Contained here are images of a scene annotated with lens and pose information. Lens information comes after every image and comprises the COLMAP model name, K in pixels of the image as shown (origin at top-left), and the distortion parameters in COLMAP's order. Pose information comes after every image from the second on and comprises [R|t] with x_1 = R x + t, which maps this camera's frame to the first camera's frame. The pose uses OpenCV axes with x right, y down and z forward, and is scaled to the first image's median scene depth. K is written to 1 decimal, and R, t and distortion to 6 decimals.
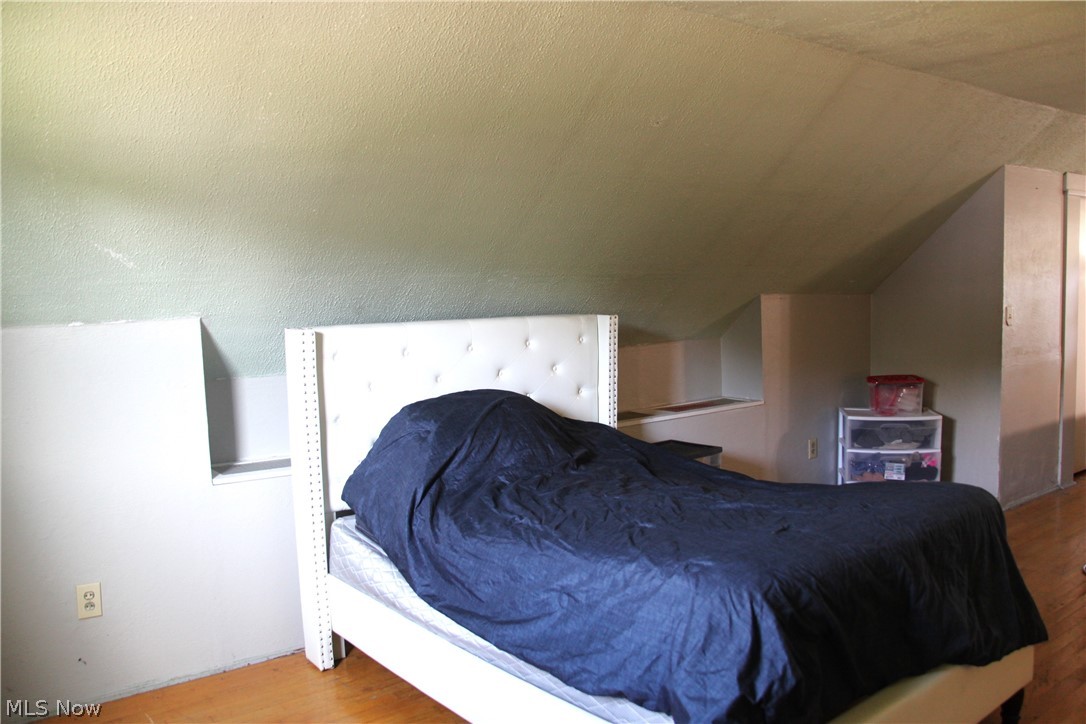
lens RADIAL K [[877.0, 0, 533.4], [0, 877.0, 367.5], [0, 0, 1]] dist [-0.173533, 0.143040]
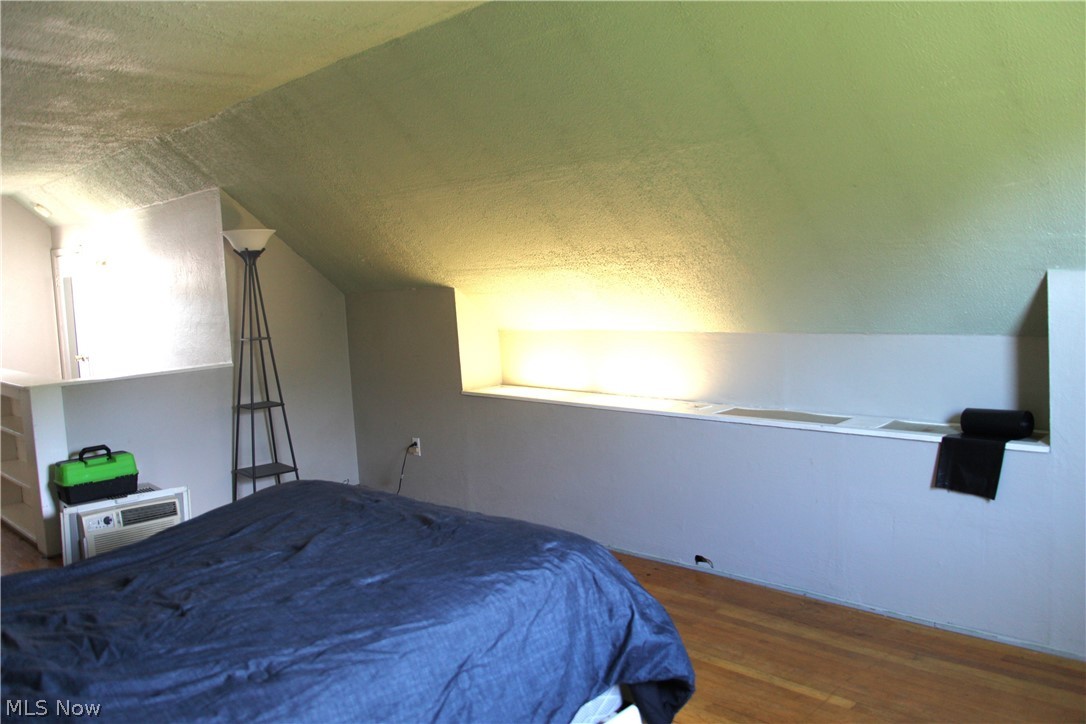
lens RADIAL K [[877.0, 0, 533.4], [0, 877.0, 367.5], [0, 0, 1]] dist [-0.173533, 0.143040]
pose [[-0.149627, -0.060351, 0.986899, -0.309665], [0.131823, 0.988007, 0.080405, -0.024209], [-0.979916, 0.142127, -0.139877, 0.448761]]
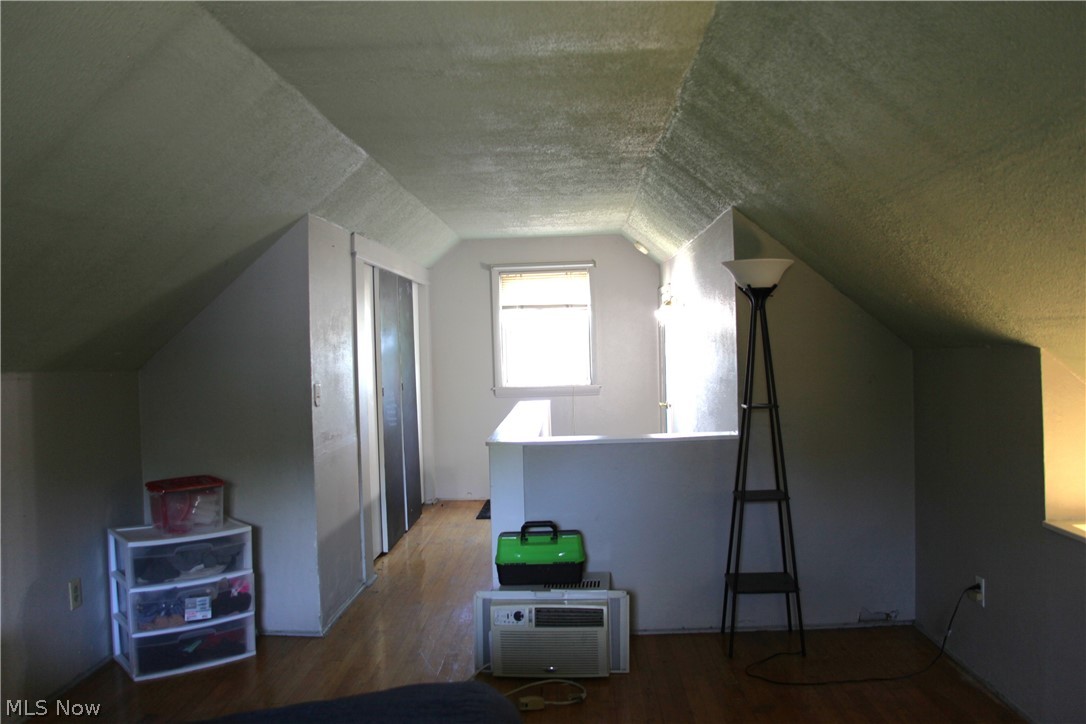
lens RADIAL K [[877.0, 0, 533.4], [0, 877.0, 367.5], [0, 0, 1]] dist [-0.173533, 0.143040]
pose [[0.631191, -0.003601, 0.775619, 0.036889], [0.072204, 0.995920, -0.054134, -0.025940], [-0.772260, 0.090171, 0.628875, 0.290913]]
